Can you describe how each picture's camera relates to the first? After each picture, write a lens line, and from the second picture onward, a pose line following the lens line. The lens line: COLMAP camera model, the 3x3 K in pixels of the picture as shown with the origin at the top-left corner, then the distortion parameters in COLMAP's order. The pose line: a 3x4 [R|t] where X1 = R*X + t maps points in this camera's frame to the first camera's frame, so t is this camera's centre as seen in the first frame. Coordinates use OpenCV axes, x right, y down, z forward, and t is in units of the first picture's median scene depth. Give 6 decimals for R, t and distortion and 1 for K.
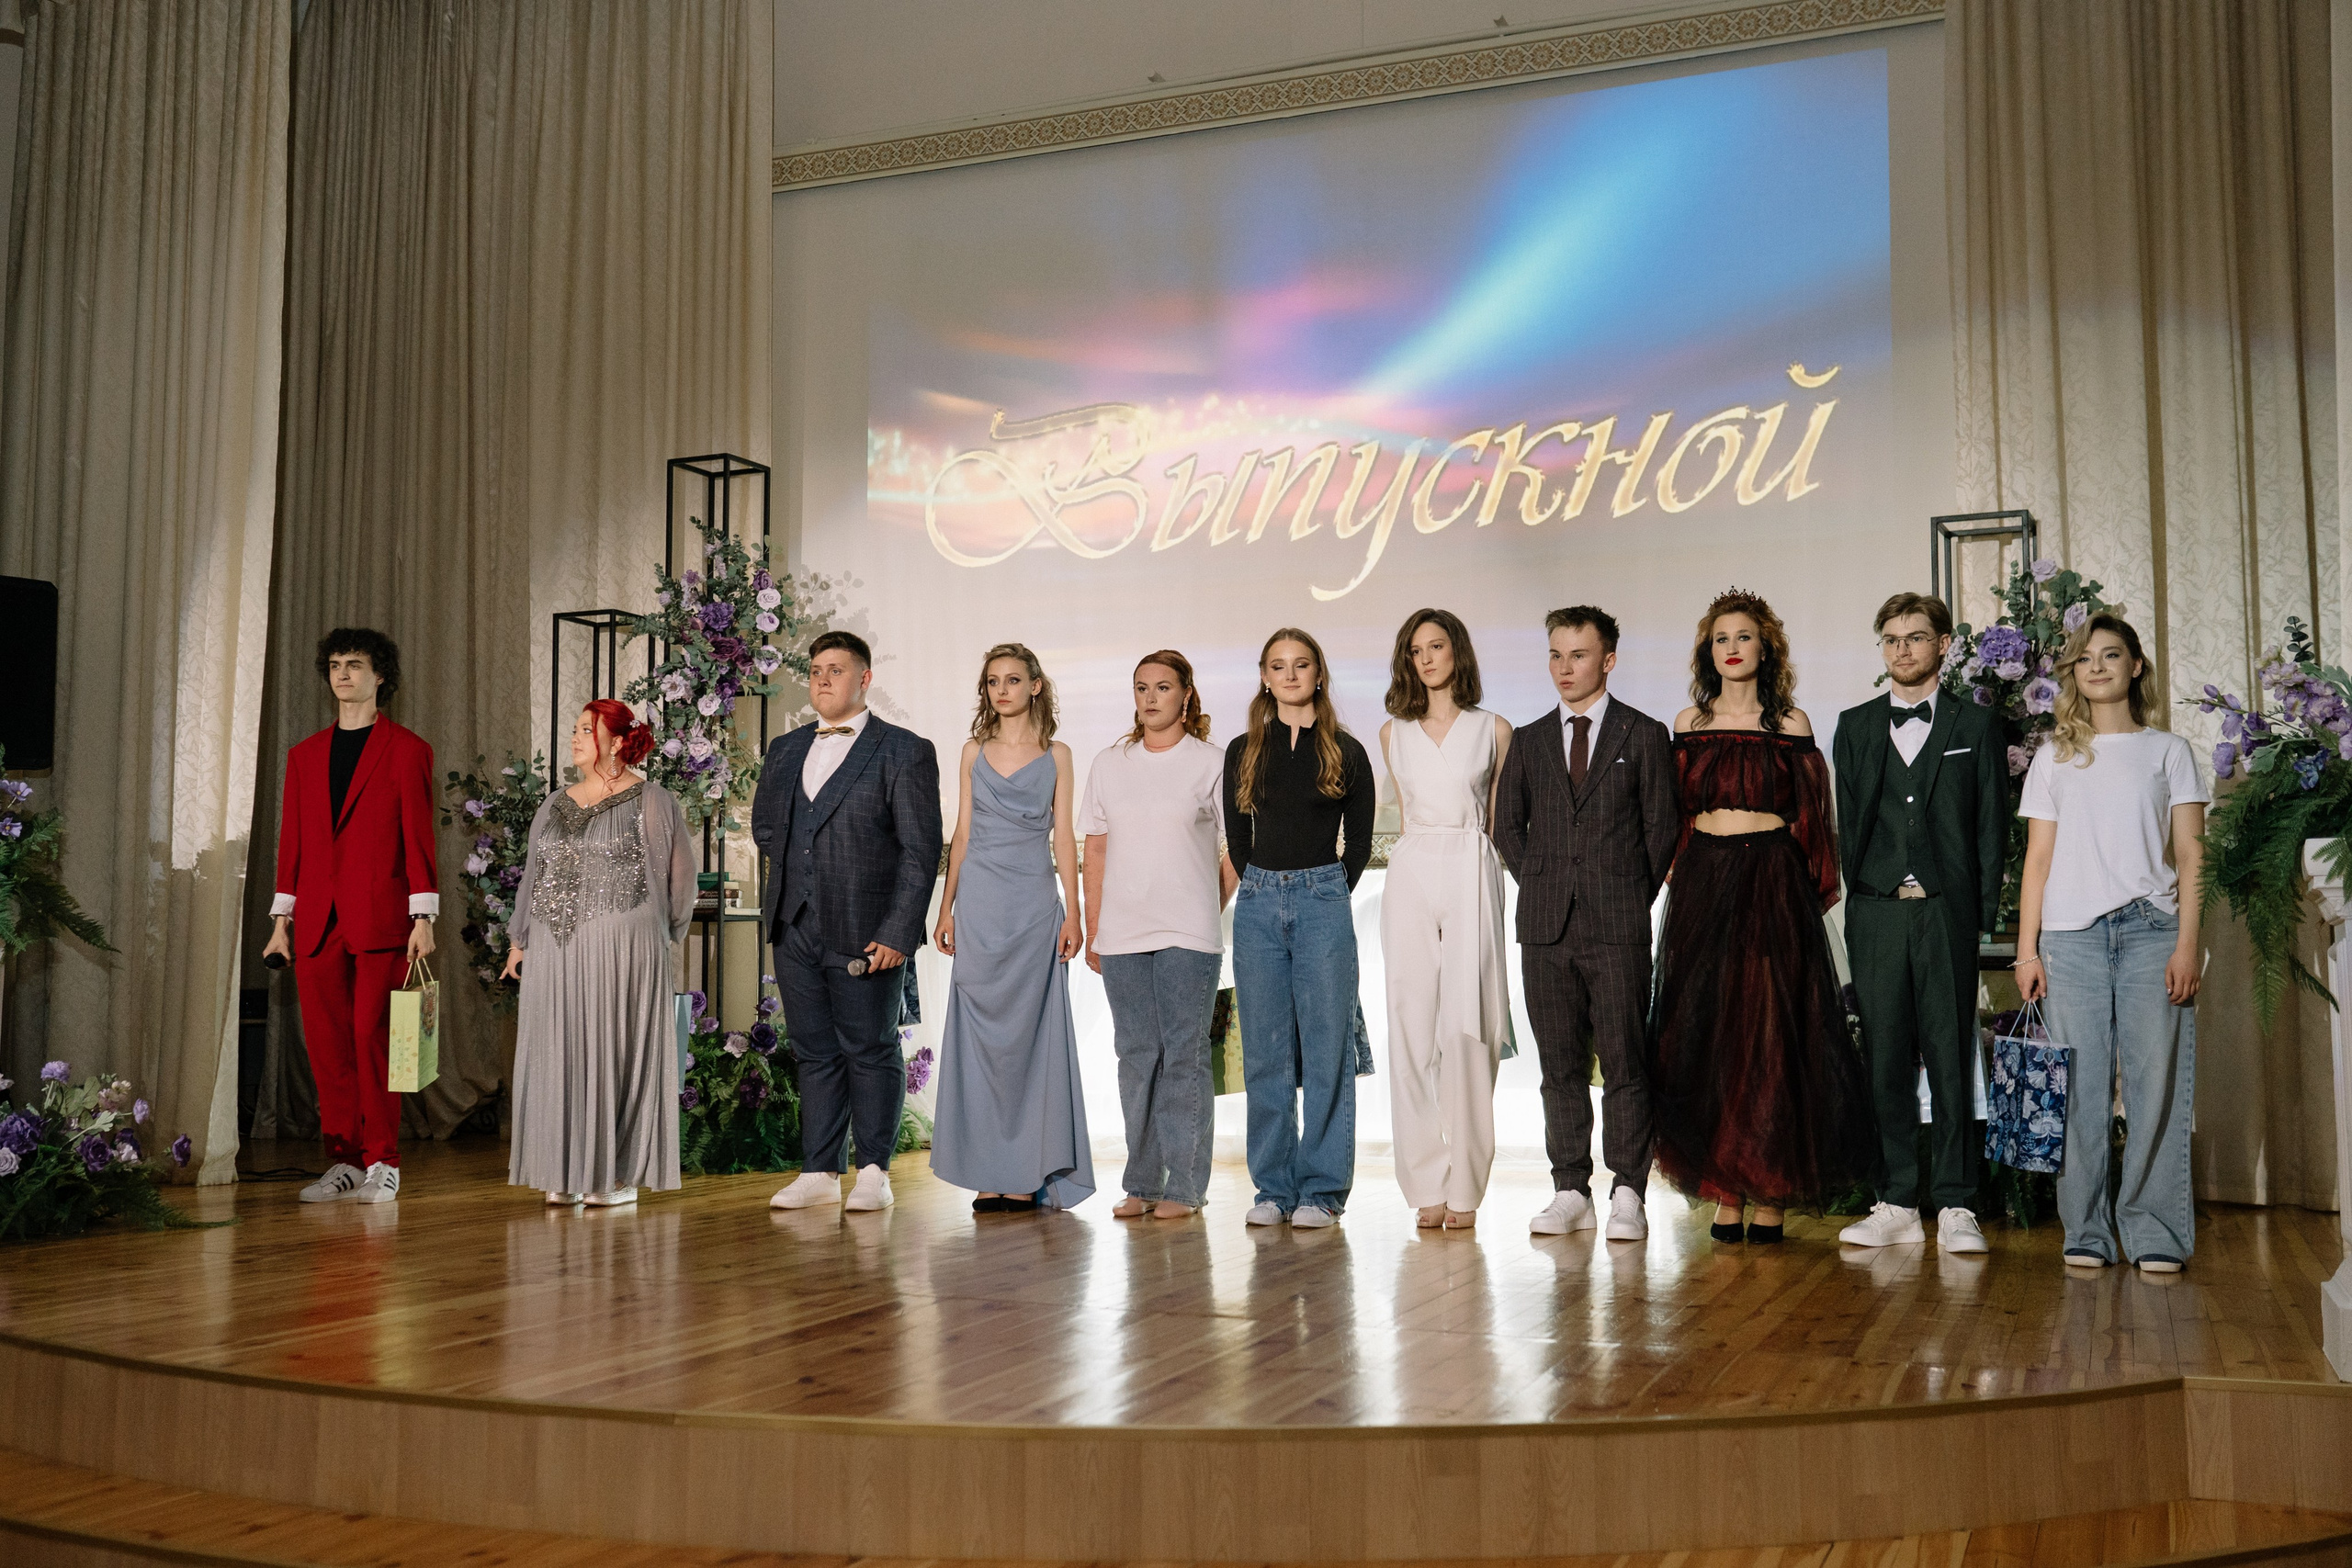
lens RADIAL K [[2282.8, 0, 1161.7], [0, 2282.8, 738.2], [0, 0, 1]] dist [0.001366, 0.000000]
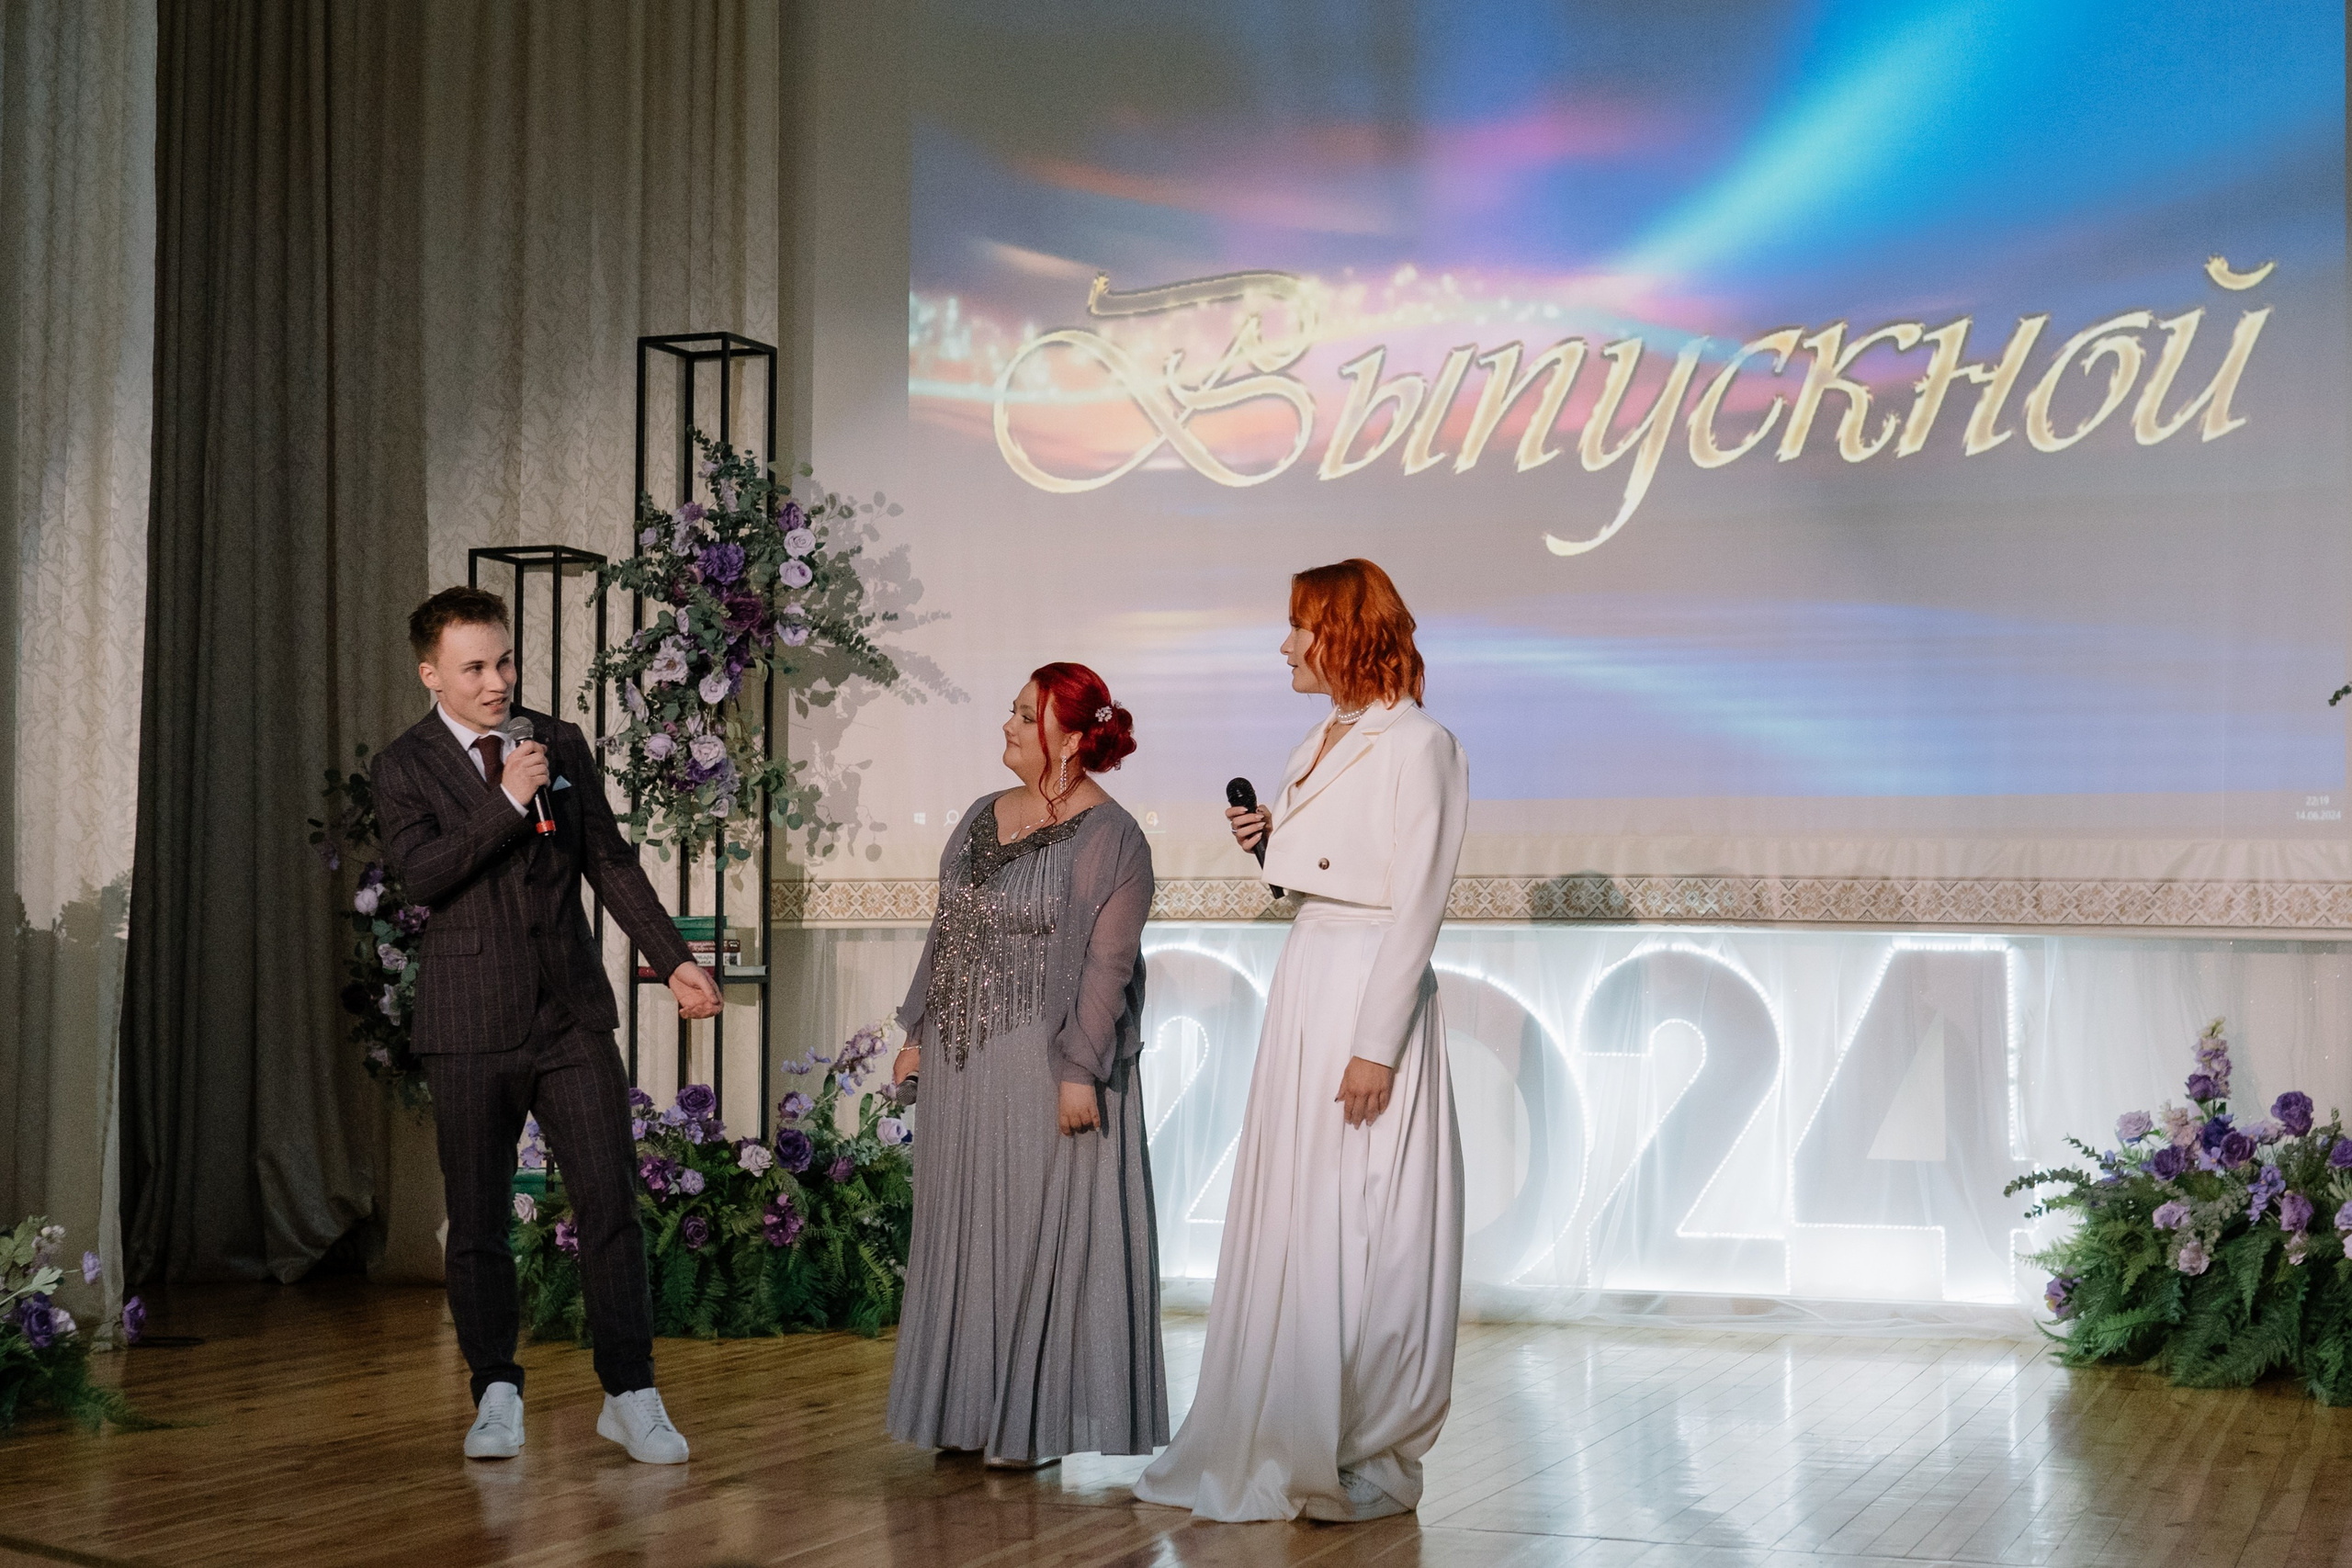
lens RADIAL K [[3621.0, 0, 1200.5], [0, 3621.0, 721.6], [0, 0, 1]] dist [-0.000802, 0.000000]
pose [[0.998268, 0.009984, 0.057985, -0.113076], [-0.012038, 0.999308, 0.035180, -0.047051], [-0.057593, -0.035817, 0.997697, -0.155000]]
